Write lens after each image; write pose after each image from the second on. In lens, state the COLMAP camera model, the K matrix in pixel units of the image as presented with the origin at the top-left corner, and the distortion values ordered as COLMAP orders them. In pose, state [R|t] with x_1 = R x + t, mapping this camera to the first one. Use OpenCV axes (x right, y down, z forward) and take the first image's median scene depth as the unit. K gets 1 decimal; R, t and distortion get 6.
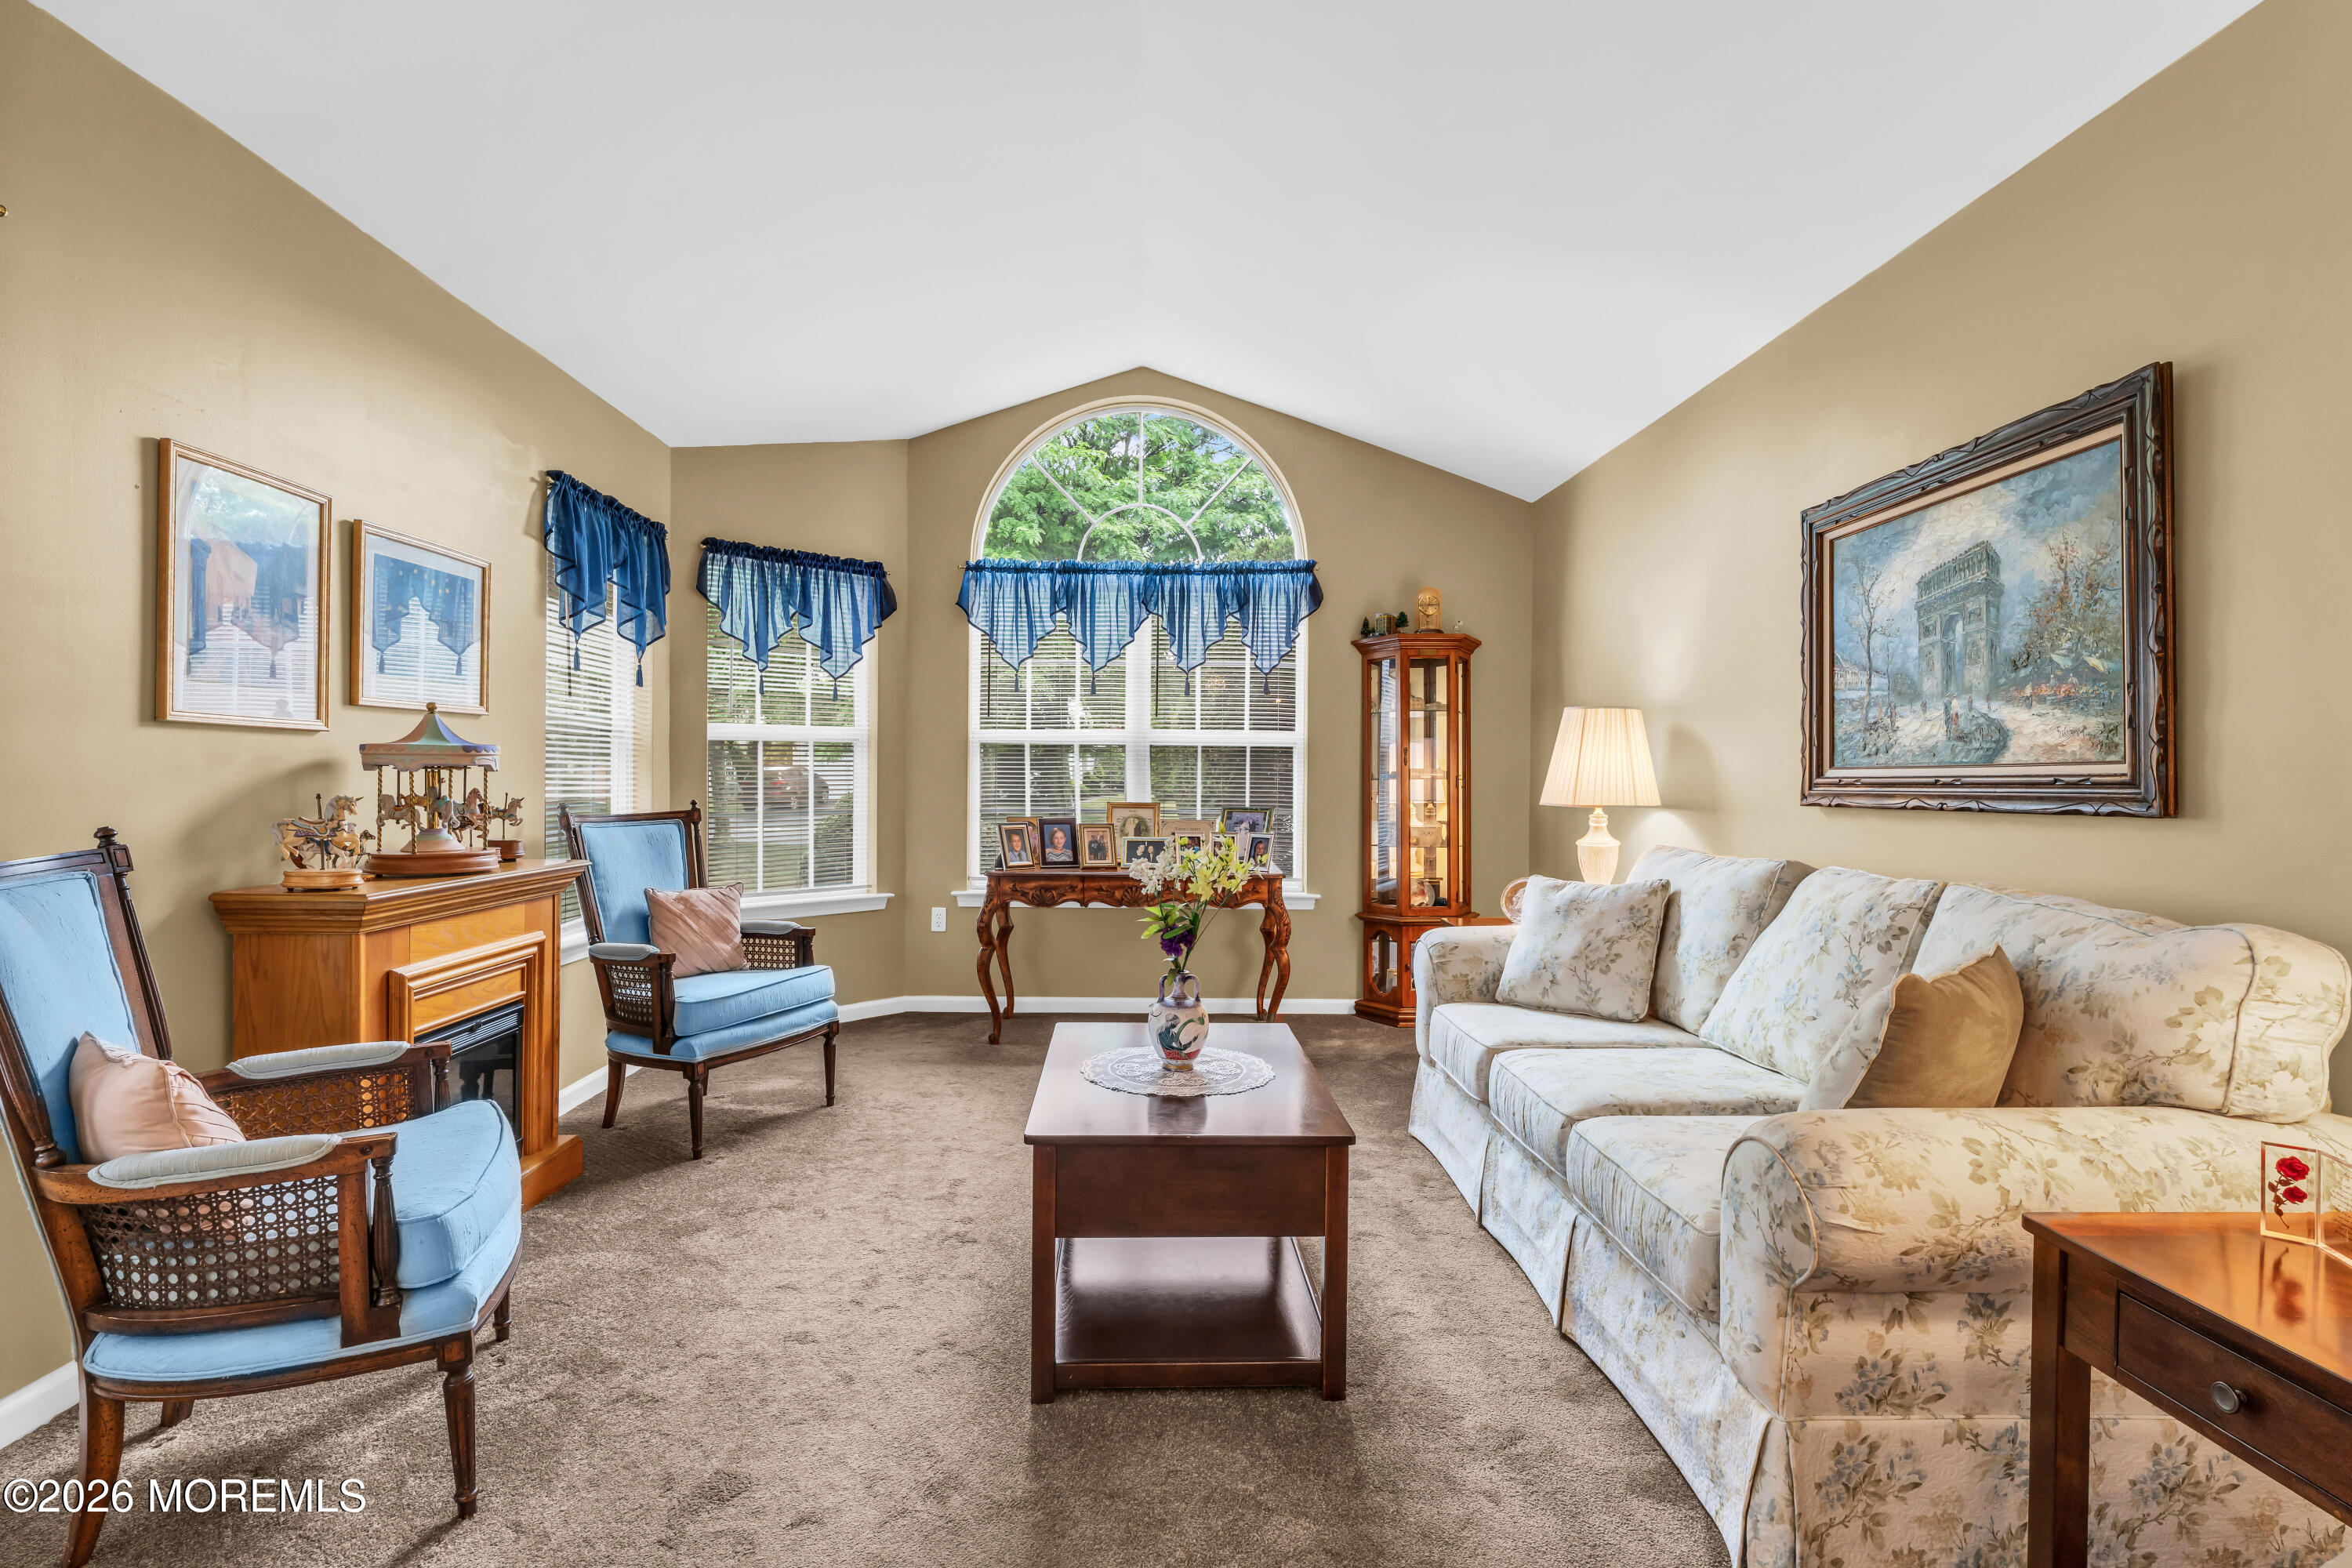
lens RADIAL K [[1124.3, 0, 1160.8], [0, 1124.3, 783.1], [0, 0, 1]] dist [-0.004327, 0.001686]
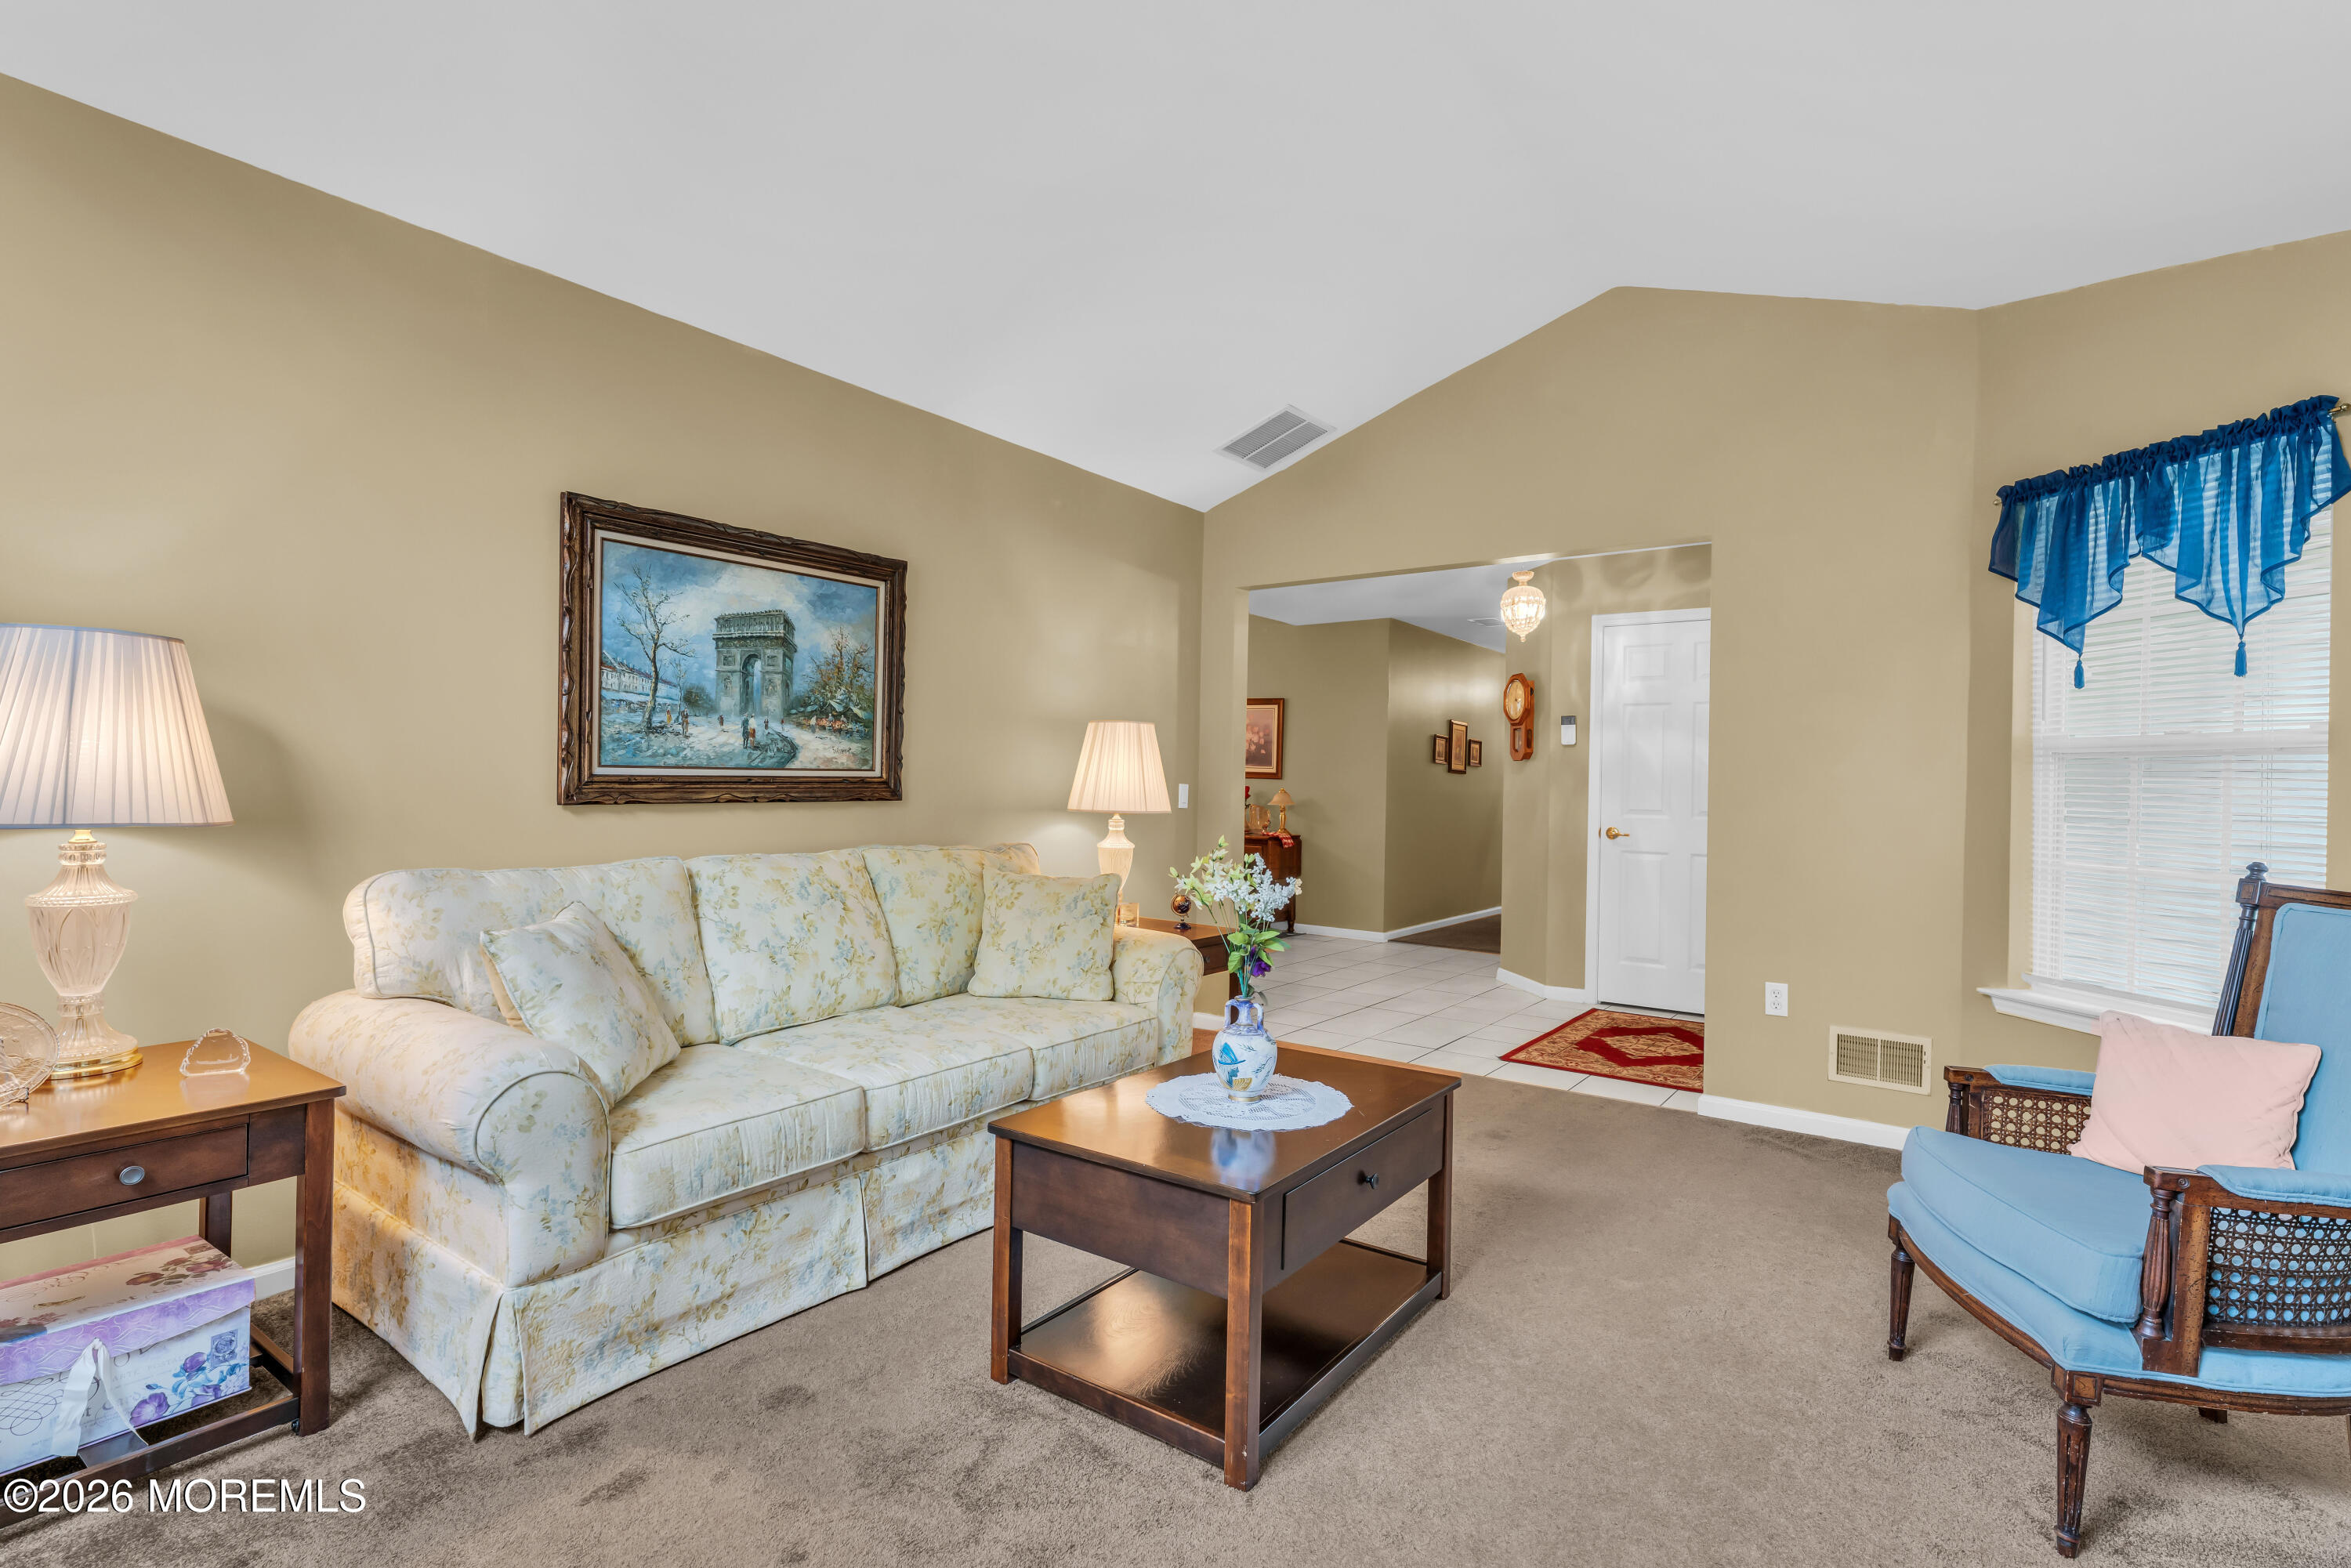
lens RADIAL K [[1123.8, 0, 1171.7], [0, 1123.8, 786.3], [0, 0, 1]] dist [-0.004327, 0.001686]
pose [[-0.800620, -0.008637, 0.599111, -0.386480], [-0.007506, 0.999962, 0.004385, -0.003297], [-0.599126, -0.000986, -0.800654, 1.411695]]
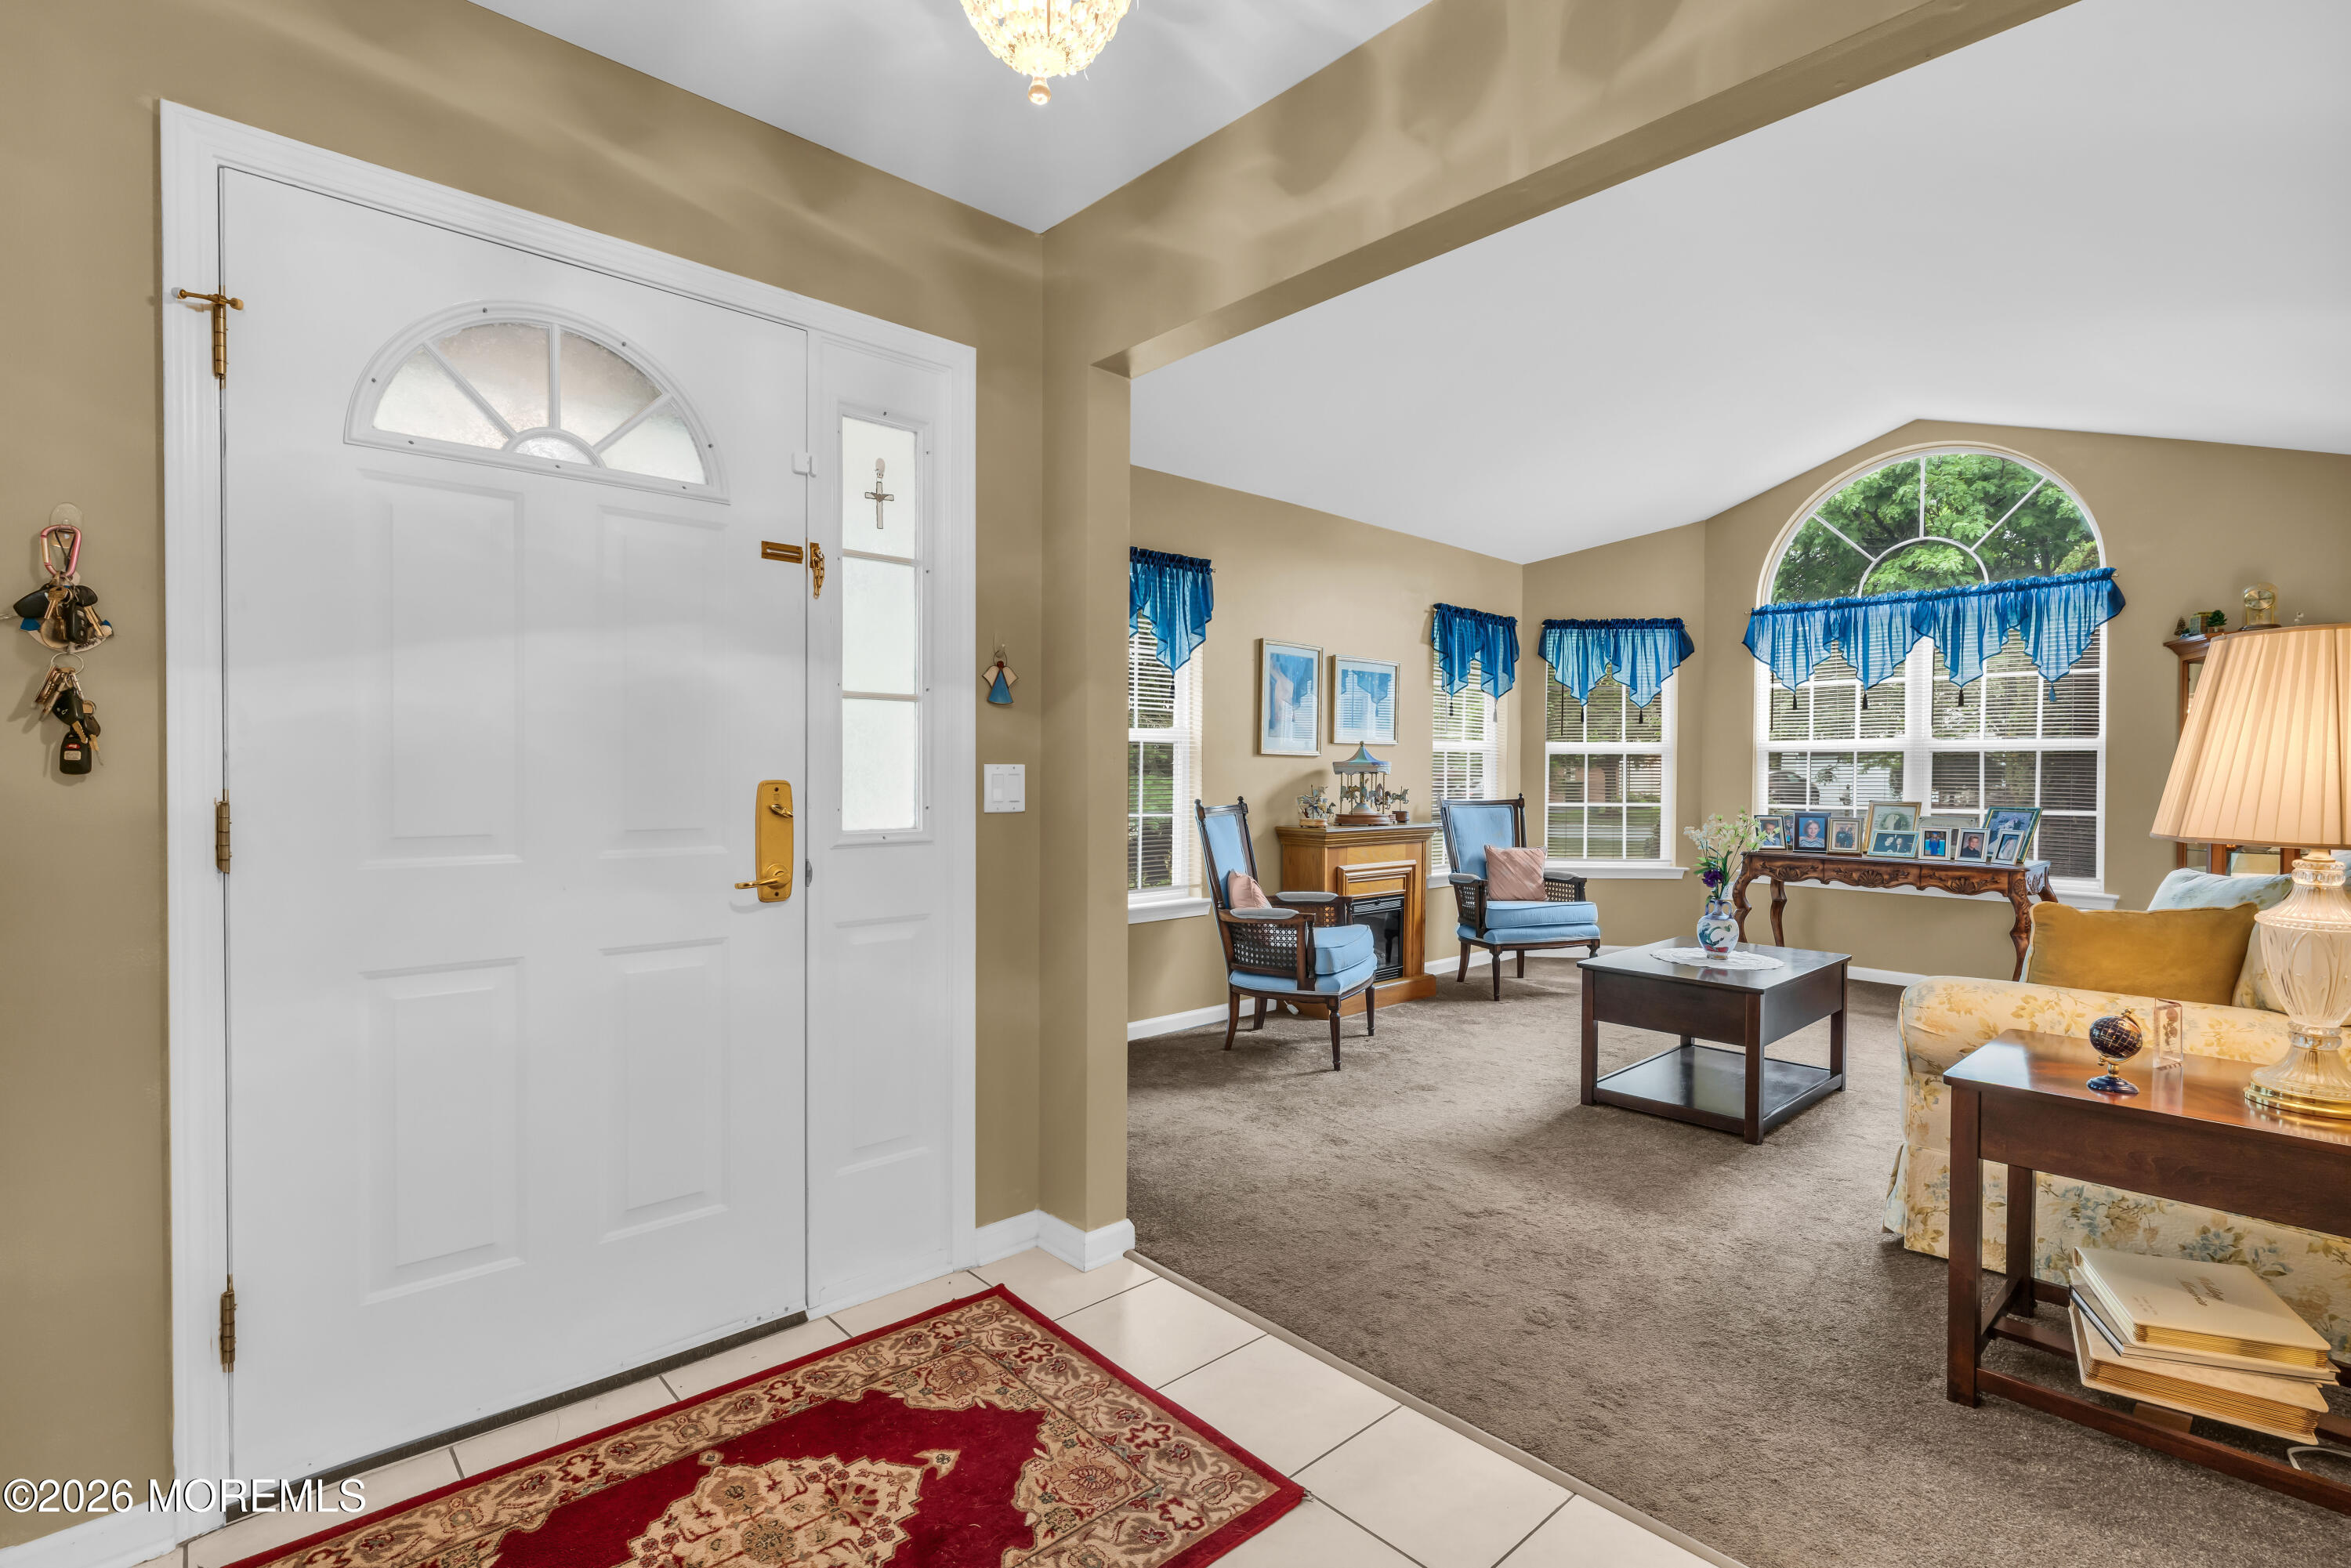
lens RADIAL K [[1123.8, 0, 1172.3], [0, 1123.8, 785.4], [0, 0, 1]] dist [-0.004327, 0.001686]
pose [[0.657150, 0.005187, -0.753742, 0.651067], [-0.007494, 0.999972, 0.000348, 0.010541], [0.753723, 0.005420, 0.657170, -0.589500]]
